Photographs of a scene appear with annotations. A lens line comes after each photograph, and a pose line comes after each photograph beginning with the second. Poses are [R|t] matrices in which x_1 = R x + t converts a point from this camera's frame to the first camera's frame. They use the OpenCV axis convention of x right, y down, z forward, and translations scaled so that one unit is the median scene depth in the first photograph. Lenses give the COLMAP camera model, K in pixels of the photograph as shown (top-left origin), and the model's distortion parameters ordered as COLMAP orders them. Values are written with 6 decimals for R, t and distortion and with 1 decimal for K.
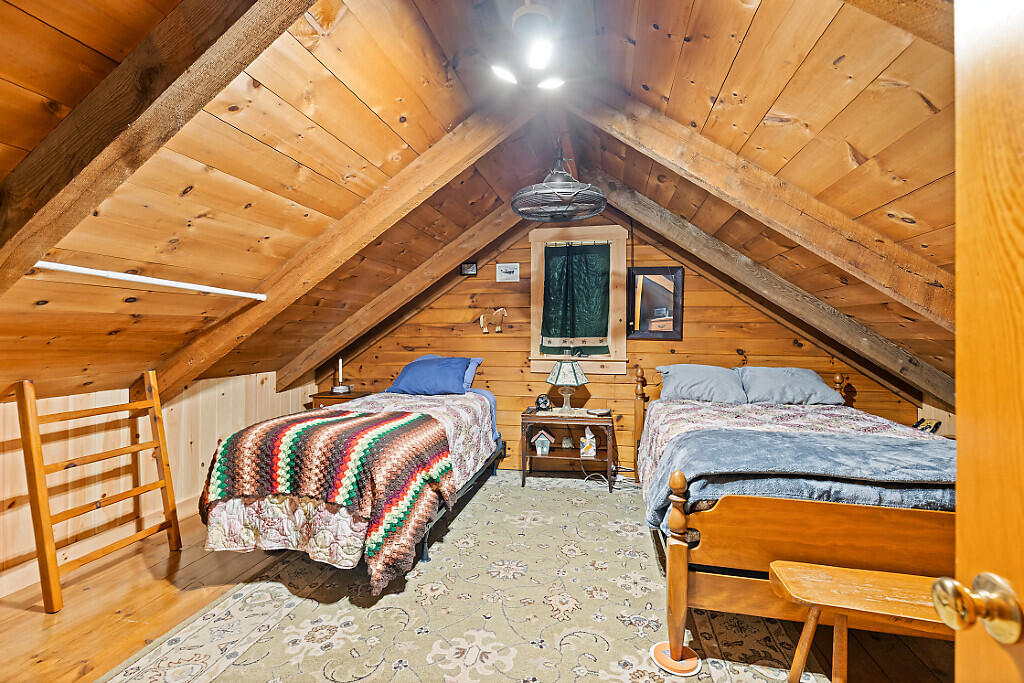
lens RADIAL K [[466.3, 0, 509.6], [0, 466.3, 339.6], [0, 0, 1]] dist [0.001817, 0.000929]
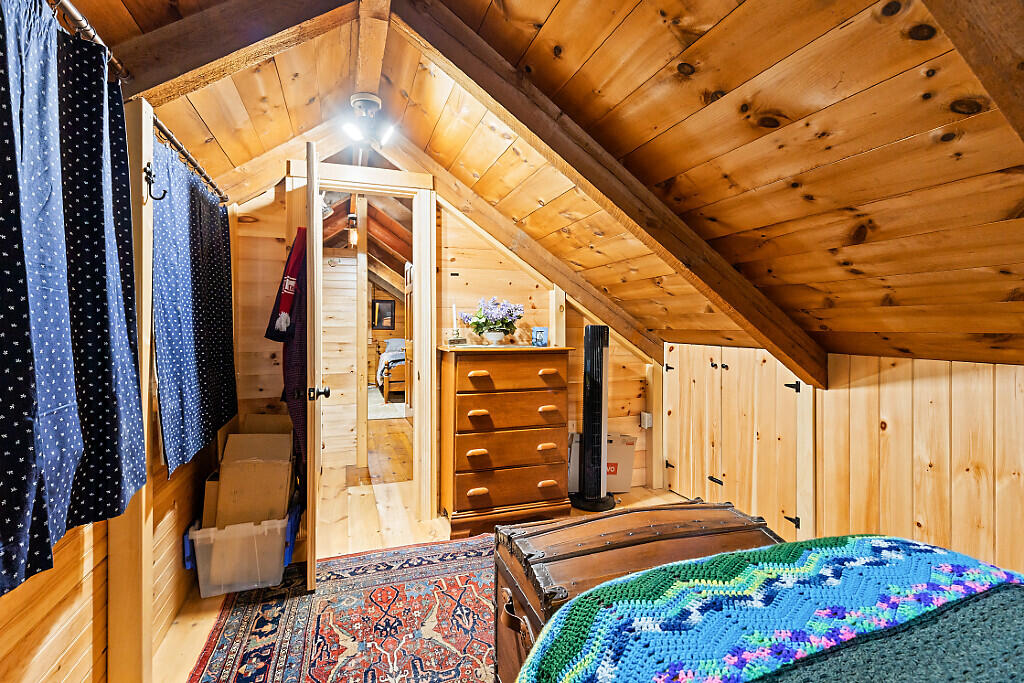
lens RADIAL K [[466.3, 0, 510.6], [0, 466.3, 333.9], [0, 0, 1]] dist [0.001817, 0.000929]
pose [[0.852930, -0.005616, 0.521995, -0.397491], [0.002280, 0.999973, 0.007032, 0.011253], [-0.522021, -0.004808, 0.852919, -1.439041]]
